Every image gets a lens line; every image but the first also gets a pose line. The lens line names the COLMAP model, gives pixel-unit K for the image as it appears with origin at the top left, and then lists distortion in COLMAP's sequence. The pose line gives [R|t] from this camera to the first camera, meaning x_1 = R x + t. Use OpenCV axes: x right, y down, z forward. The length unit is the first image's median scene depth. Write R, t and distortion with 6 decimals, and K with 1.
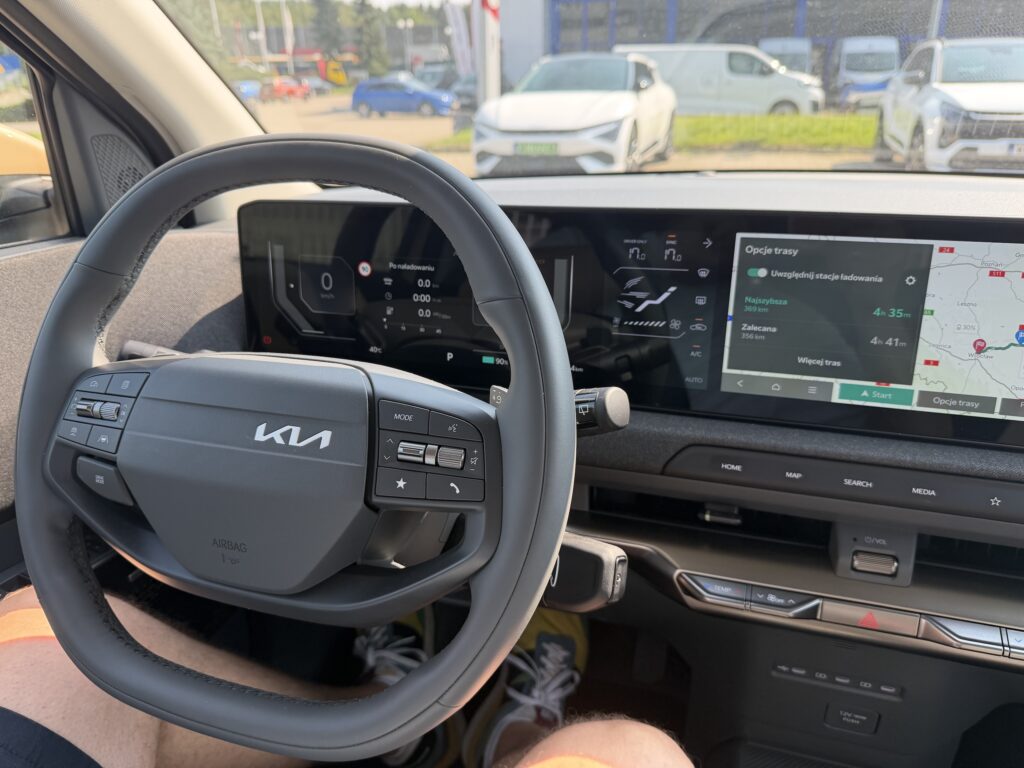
lens RADIAL K [[734.2, 0, 522.7], [0, 734.2, 382.0], [0, 0, 1]] dist [-0.019155, -0.014707]
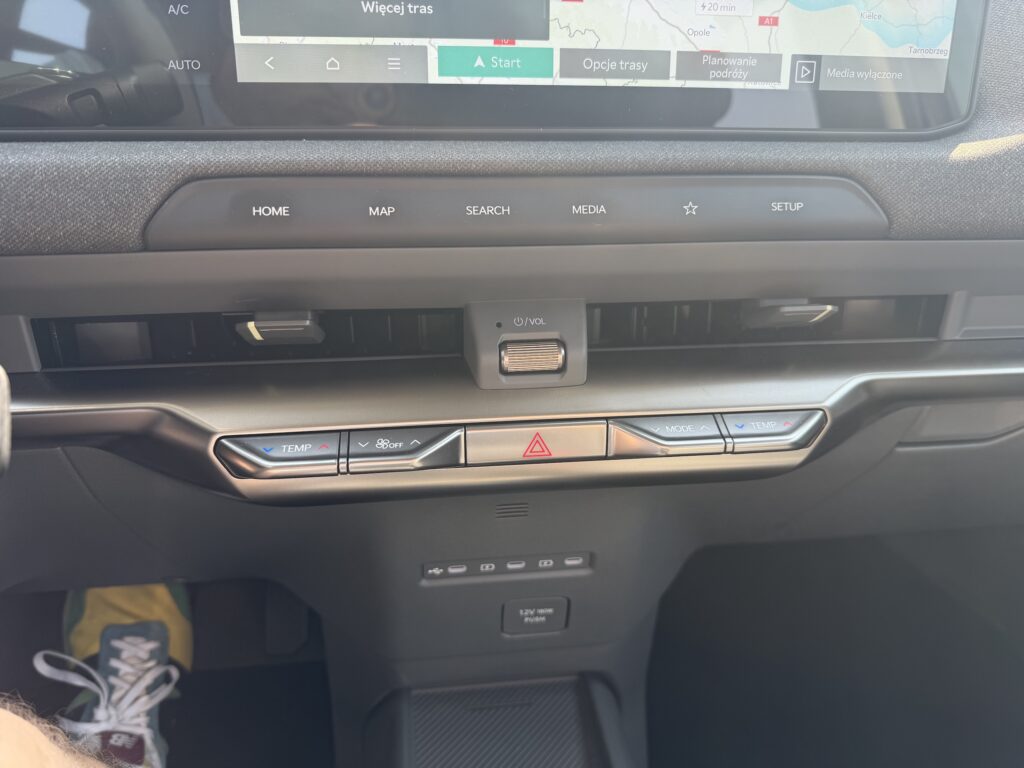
lens RADIAL K [[734.2, 0, 511.9], [0, 734.2, 384.2], [0, 0, 1]] dist [-0.019155, -0.014707]
pose [[0.894886, -0.147998, 0.421040, 0.196867], [0.130263, 0.988951, 0.070759, 0.223836], [-0.426860, -0.008475, 0.904278, 0.435131]]
